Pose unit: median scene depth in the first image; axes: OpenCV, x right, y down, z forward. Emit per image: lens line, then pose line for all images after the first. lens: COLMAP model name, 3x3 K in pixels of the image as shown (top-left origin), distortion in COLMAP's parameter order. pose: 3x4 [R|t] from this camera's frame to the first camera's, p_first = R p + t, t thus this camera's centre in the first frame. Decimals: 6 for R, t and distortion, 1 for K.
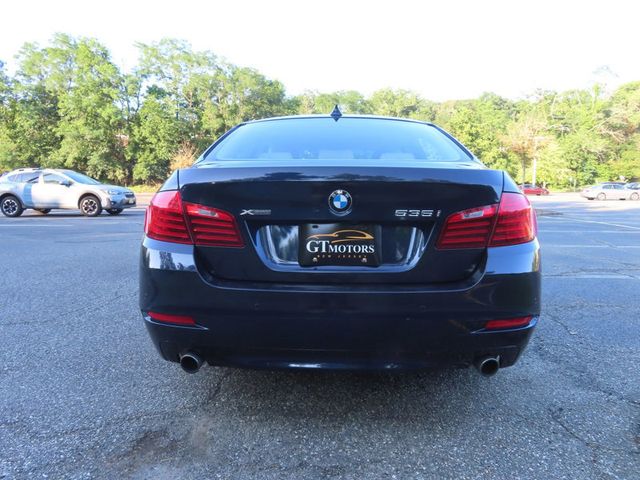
lens RADIAL K [[456.2, 0, 312.3], [0, 456.2, 240.7], [0, 0, 1]] dist [-0.004965, 0.003293]
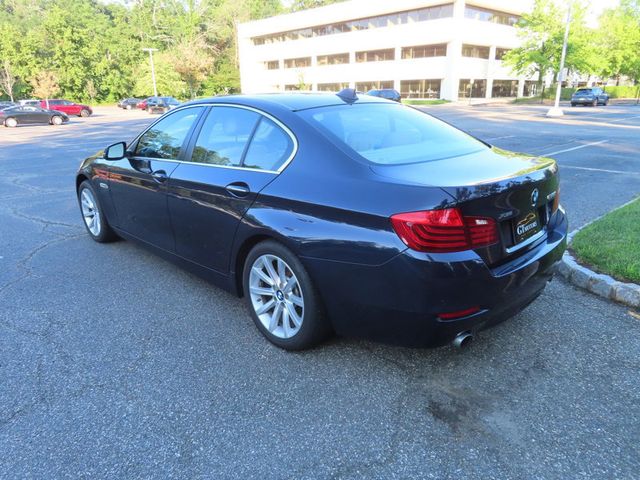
lens RADIAL K [[456.2, 0, 312.3], [0, 456.2, 240.7], [0, 0, 1]] dist [-0.004965, 0.003293]
pose [[0.702077, -0.239137, 0.670747, -0.154504], [0.112435, 0.967338, 0.227192, -0.038255], [-0.703169, -0.084091, 0.706033, 0.049542]]
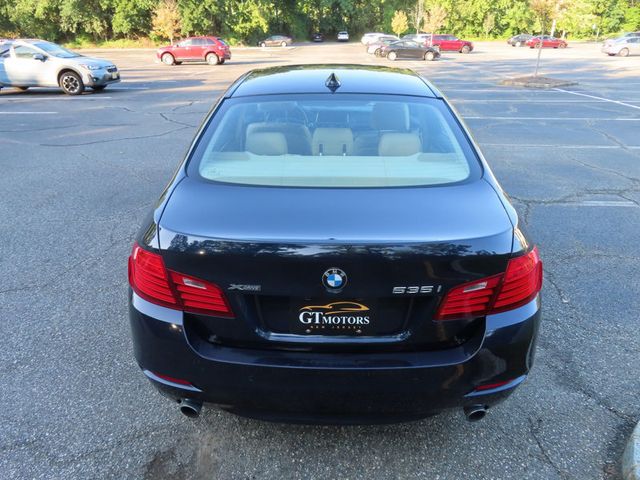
lens RADIAL K [[456.8, 0, 309.9], [0, 456.8, 241.9], [0, 0, 1]] dist [-0.005328, 0.006739]
pose [[0.999958, -0.008469, -0.003626, 0.001563], [0.009169, 0.953082, 0.302572, -0.047400], [0.000893, -0.302593, 0.953119, 0.013899]]
